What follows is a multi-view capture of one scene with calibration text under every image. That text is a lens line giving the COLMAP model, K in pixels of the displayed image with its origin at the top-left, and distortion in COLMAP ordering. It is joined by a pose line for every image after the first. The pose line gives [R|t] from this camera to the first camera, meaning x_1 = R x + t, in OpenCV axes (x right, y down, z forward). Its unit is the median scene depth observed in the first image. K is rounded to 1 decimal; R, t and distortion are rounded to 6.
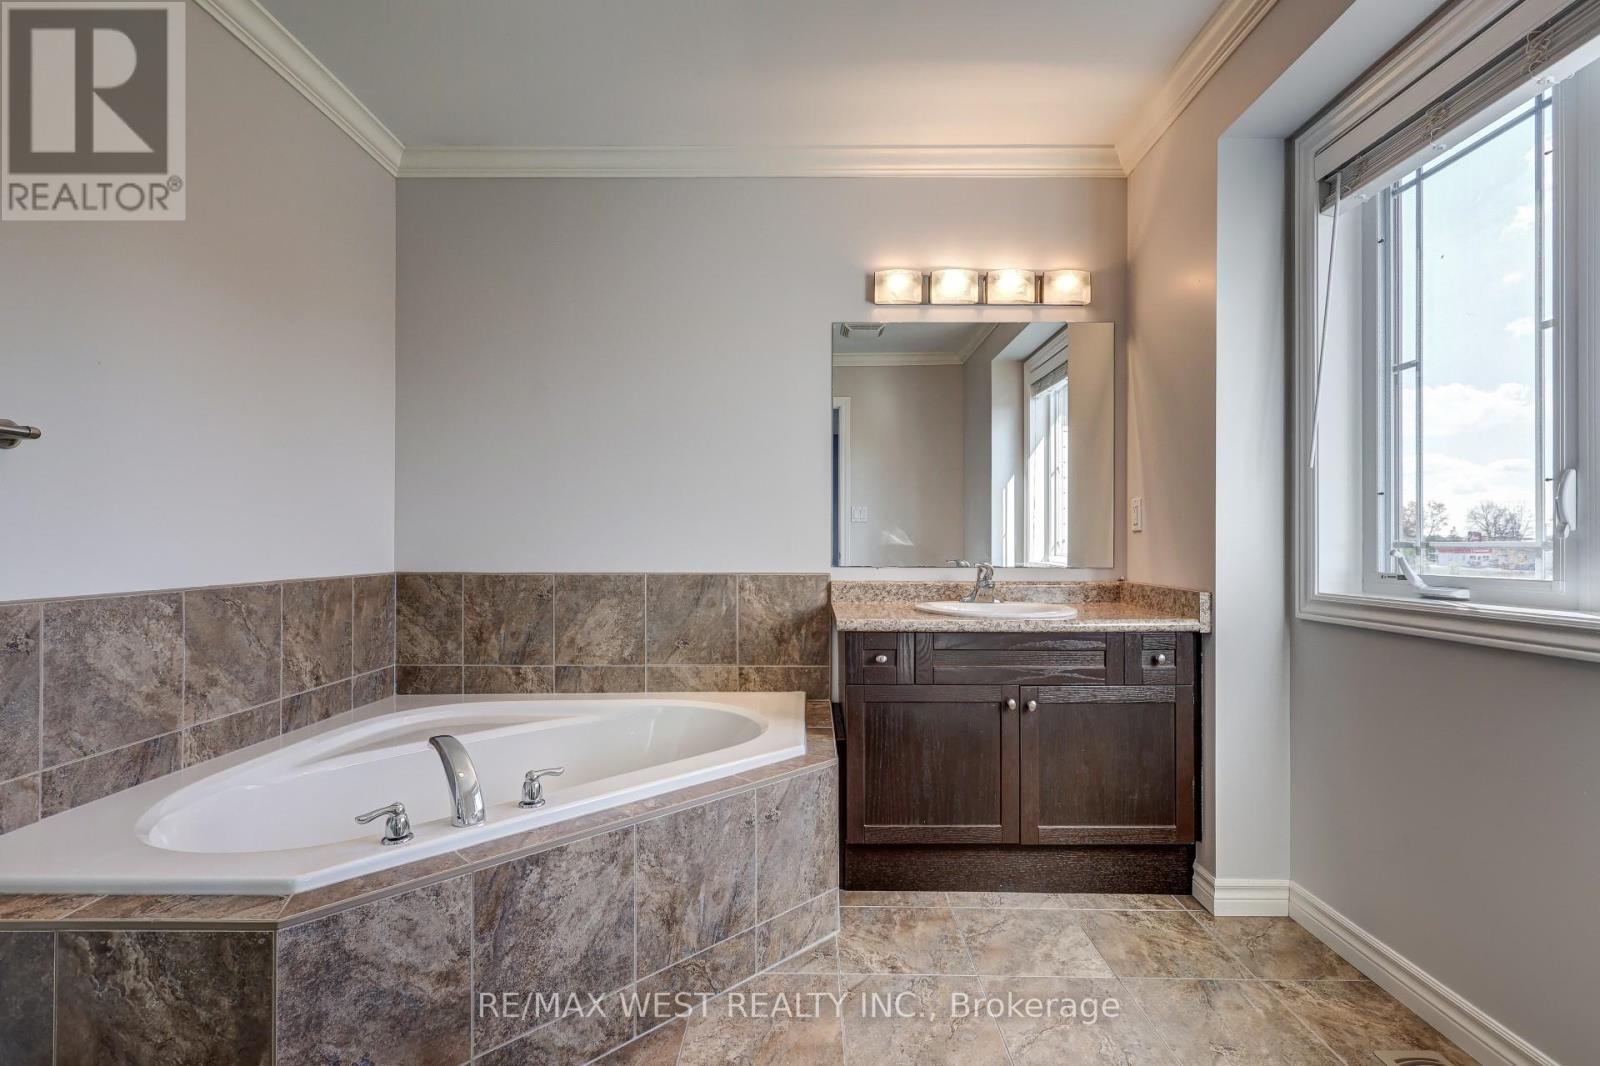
lens RADIAL K [[750.5, 0, 796.0], [0, 750.5, 532.9], [0, 0, 1]] dist [-0.002785, 0.001513]
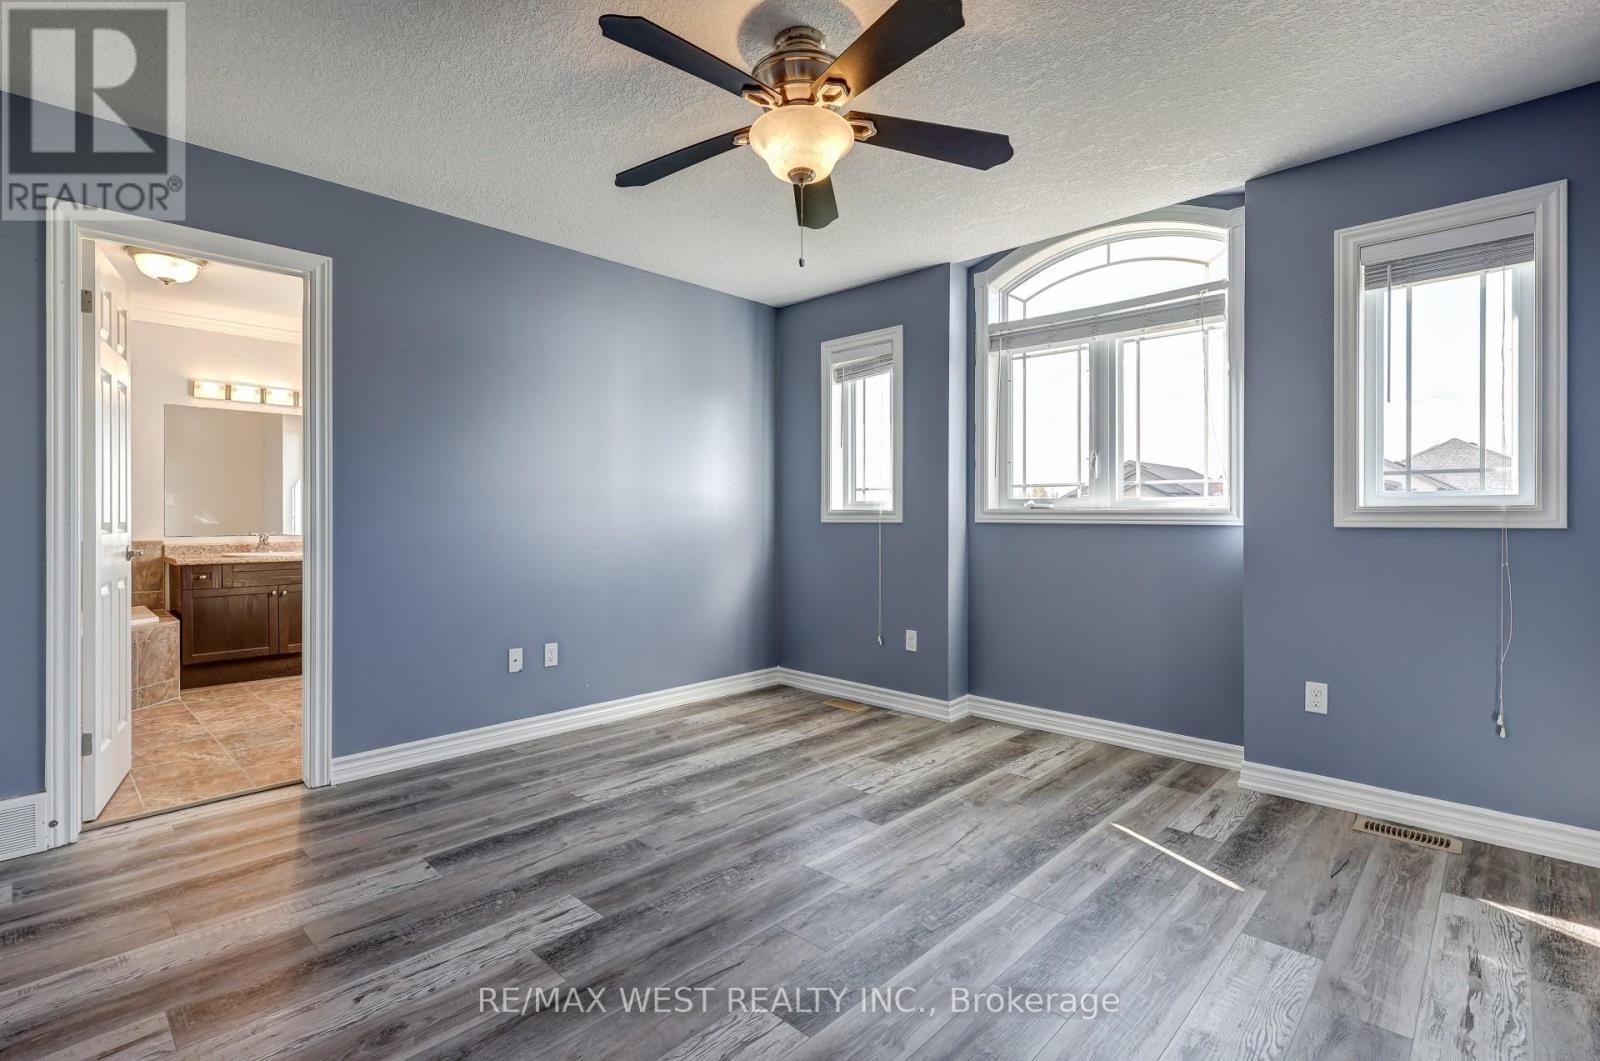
lens RADIAL K [[750.5, 0, 805.3], [0, 750.5, 515.1], [0, 0, 1]] dist [-0.002785, 0.001513]
pose [[0.679046, -0.003913, 0.734085, -0.234795], [-0.004184, 0.999949, 0.009201, -0.032022], [-0.734083, -0.009319, 0.678995, -1.403100]]
